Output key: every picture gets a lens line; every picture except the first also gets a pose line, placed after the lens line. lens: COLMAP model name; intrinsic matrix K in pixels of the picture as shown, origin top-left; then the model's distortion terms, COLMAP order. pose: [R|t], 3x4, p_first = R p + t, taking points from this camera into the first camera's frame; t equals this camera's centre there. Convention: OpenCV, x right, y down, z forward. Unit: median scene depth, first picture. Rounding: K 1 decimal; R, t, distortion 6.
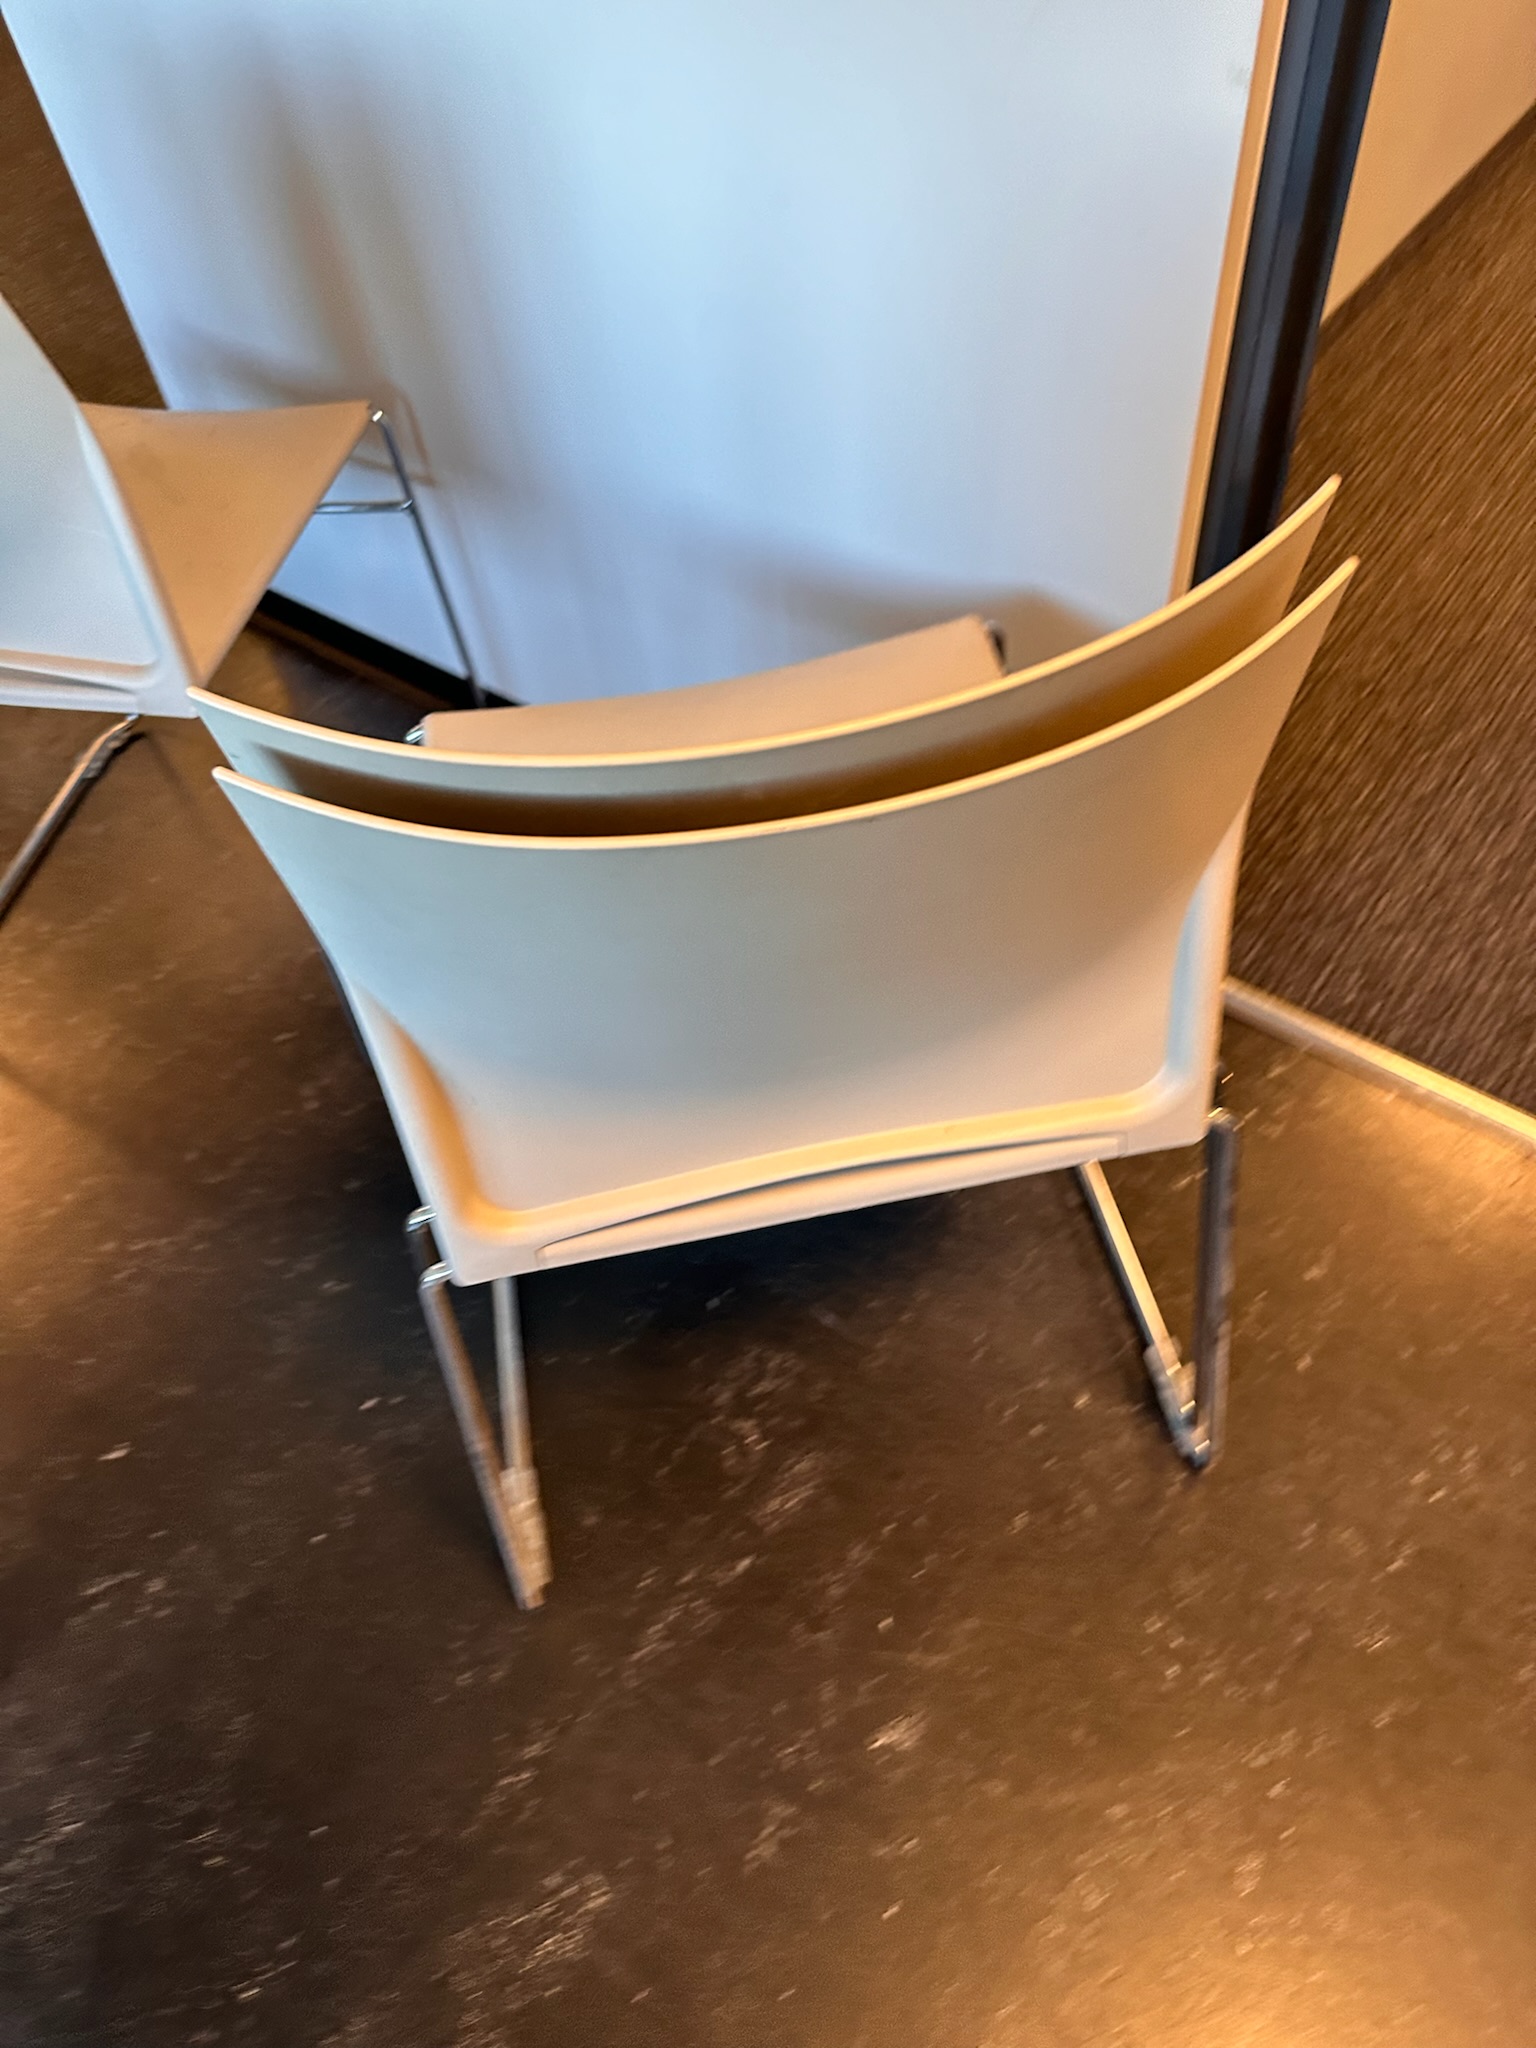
lens RADIAL K [[1476.4, 0, 758.7], [0, 1476.4, 1020.3], [0, 0, 1]] dist [0.035121, -0.030992]
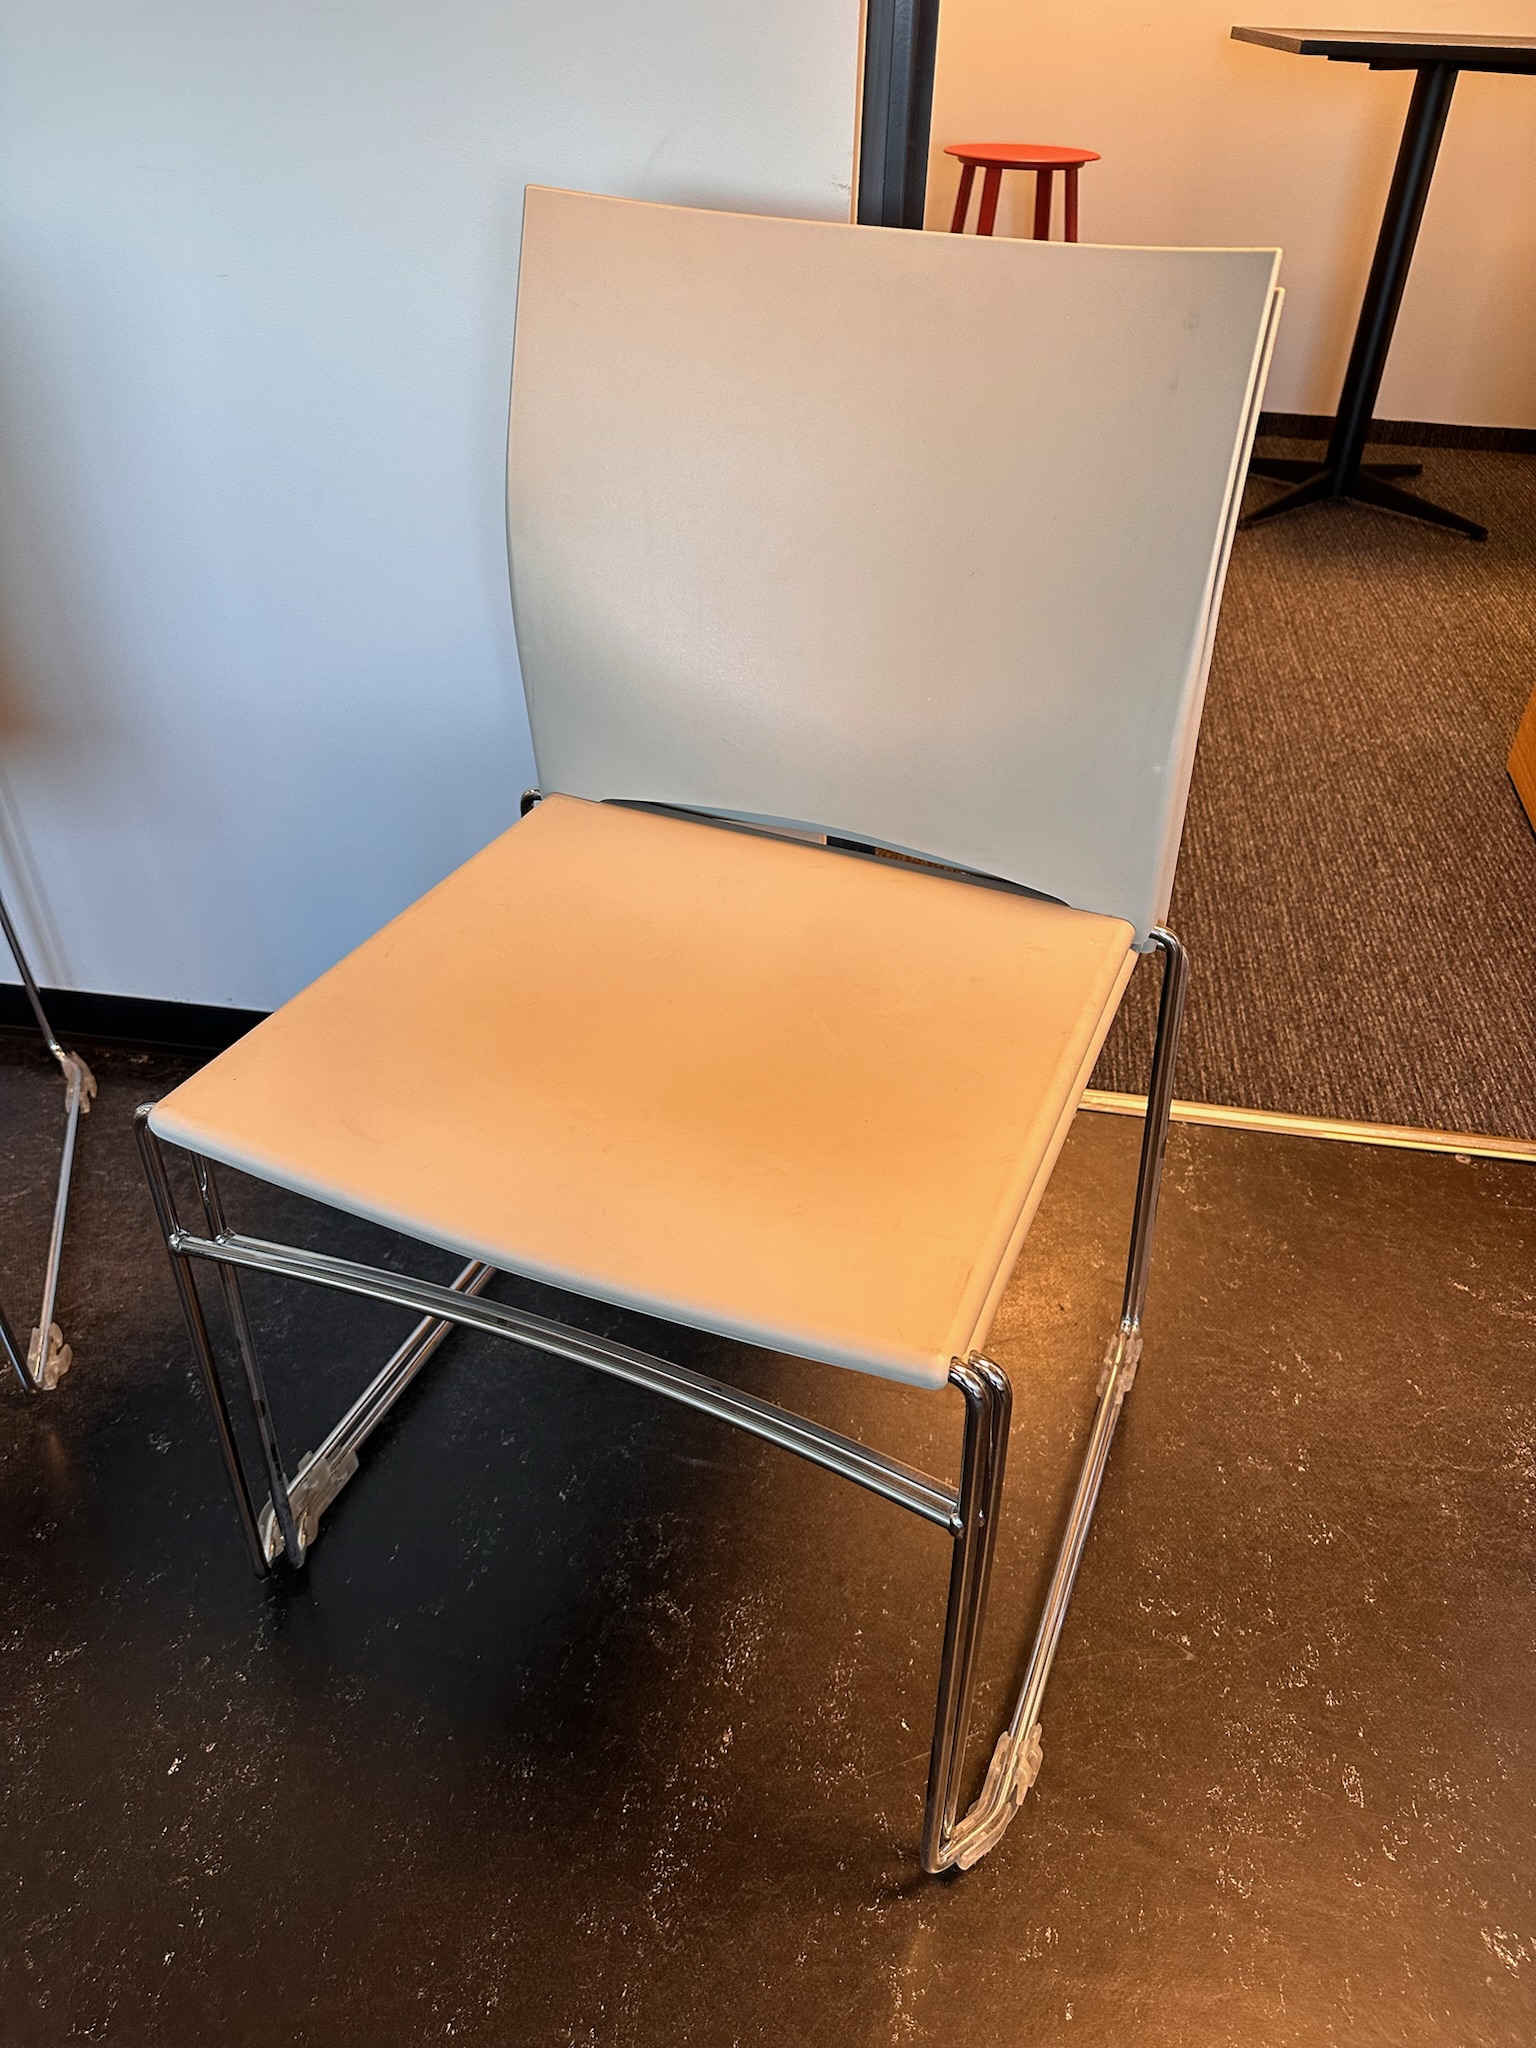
lens RADIAL K [[1476.4, 0, 758.3], [0, 1476.4, 1030.3], [0, 0, 1]] dist [0.035121, -0.030992]
pose [[0.880945, -0.186190, 0.435050, -0.289419], [0.306951, 0.924533, -0.225877, 0.192248], [-0.360161, 0.332525, 0.871614, 0.122186]]
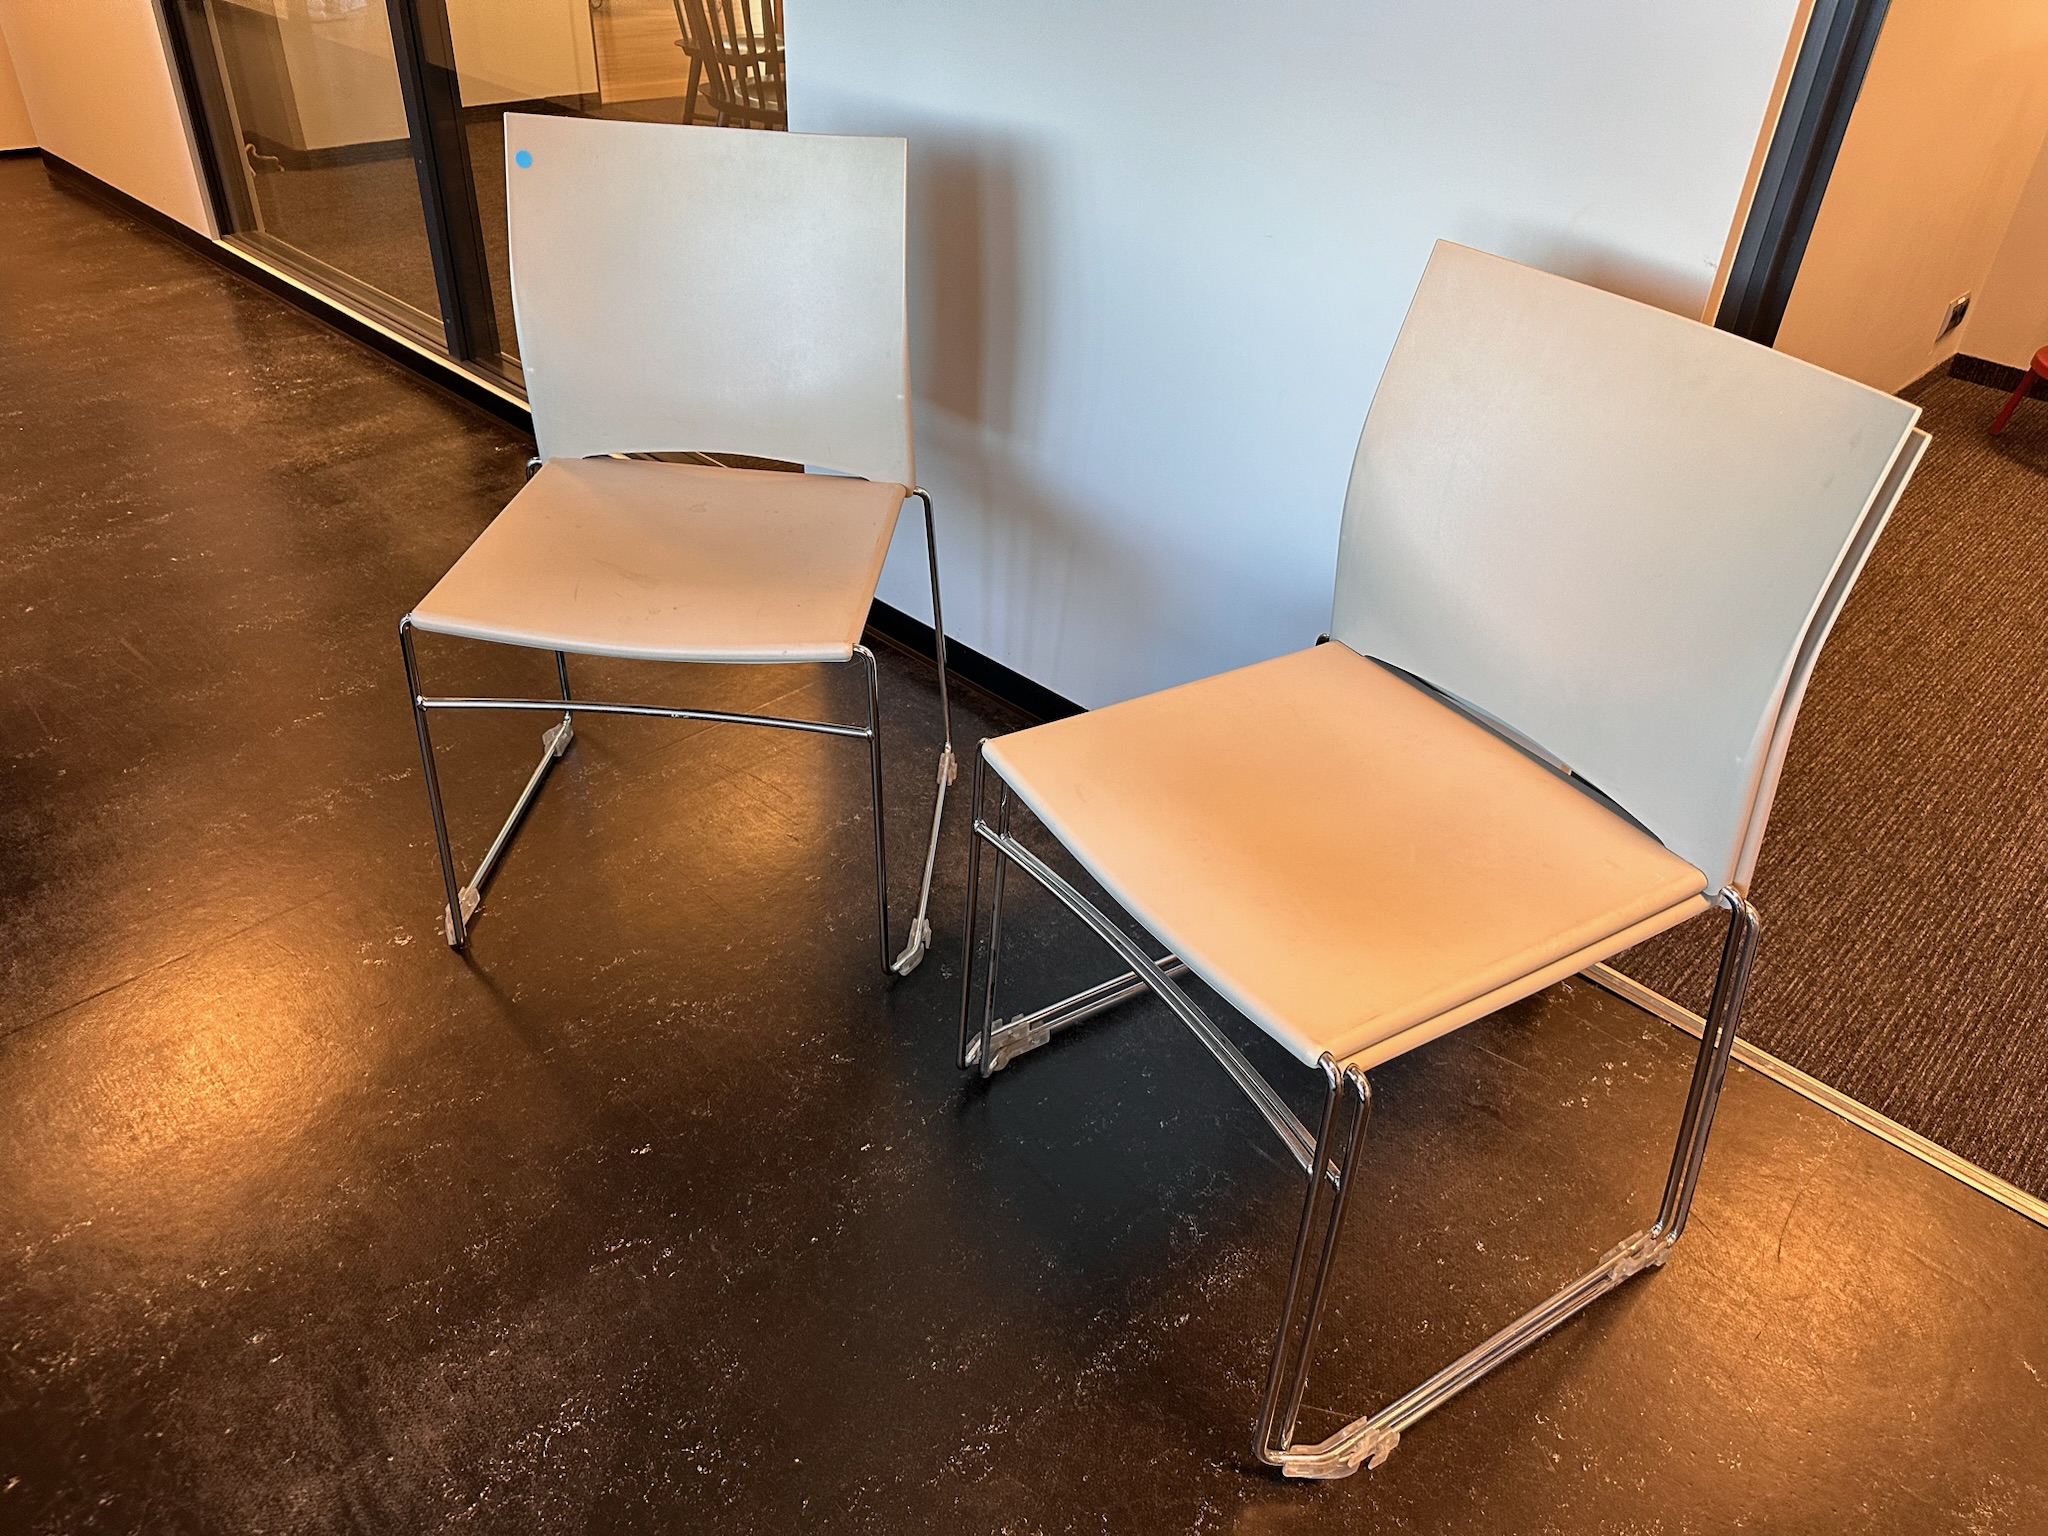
lens RADIAL K [[1476.4, 0, 1026.0], [0, 1476.4, 763.6], [0, 0, 1]] dist [0.035121, -0.030992]
pose [[0.981871, 0.188202, -0.022585, -0.187122], [-0.186047, 0.934039, -0.304888, 0.339869], [-0.036285, 0.303563, 0.952120, -0.229710]]
